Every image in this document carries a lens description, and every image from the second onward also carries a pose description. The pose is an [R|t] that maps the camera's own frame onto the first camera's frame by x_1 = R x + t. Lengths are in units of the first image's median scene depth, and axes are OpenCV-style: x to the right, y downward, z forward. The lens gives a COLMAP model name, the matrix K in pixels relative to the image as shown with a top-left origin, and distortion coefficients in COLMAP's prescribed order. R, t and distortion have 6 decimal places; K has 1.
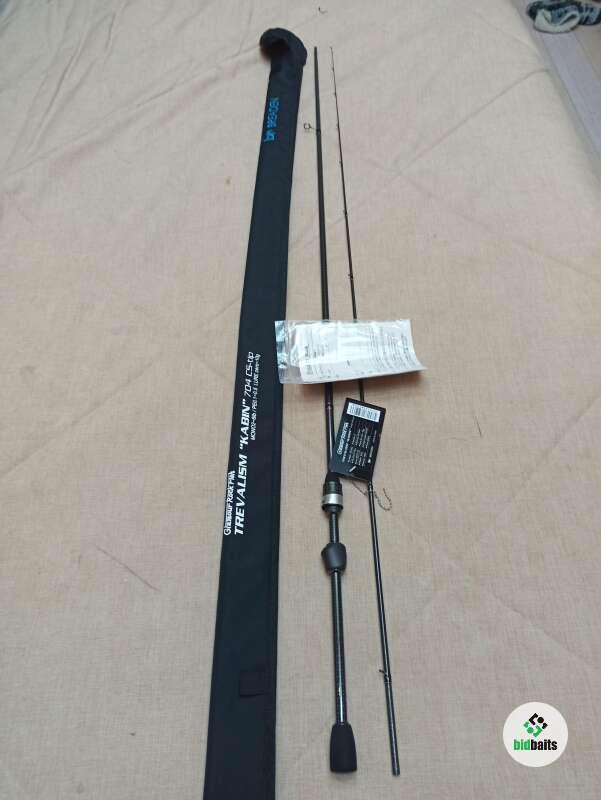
lens RADIAL K [[611.3, 0, 300.5], [0, 611.3, 400.0], [0, 0, 1]] dist [0.010110, 0.000748]
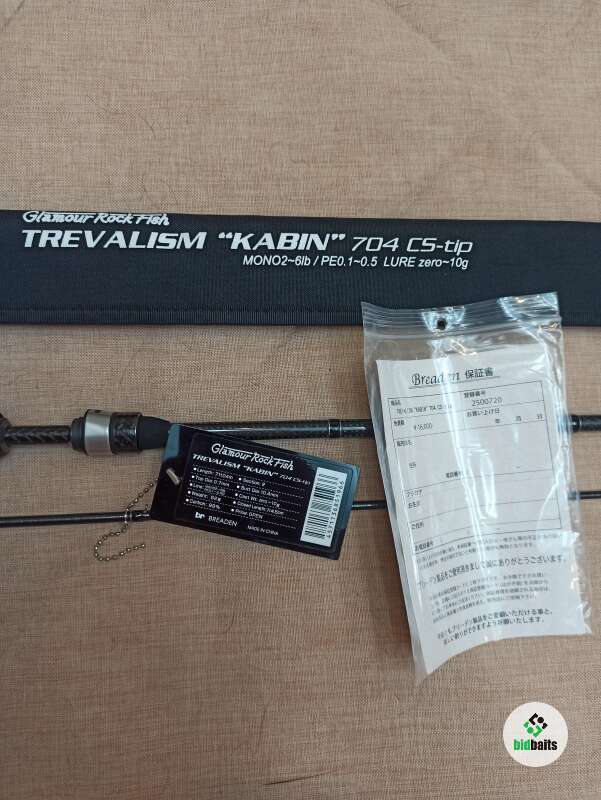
lens RADIAL K [[611.3, 0, 300.5], [0, 611.3, 400.0], [0, 0, 1]] dist [0.010110, 0.000748]
pose [[0.015390, 0.993652, -0.111443, 0.078035], [-0.882097, 0.065974, 0.466425, -0.178956], [0.470816, 0.091125, 0.877513, 0.620807]]
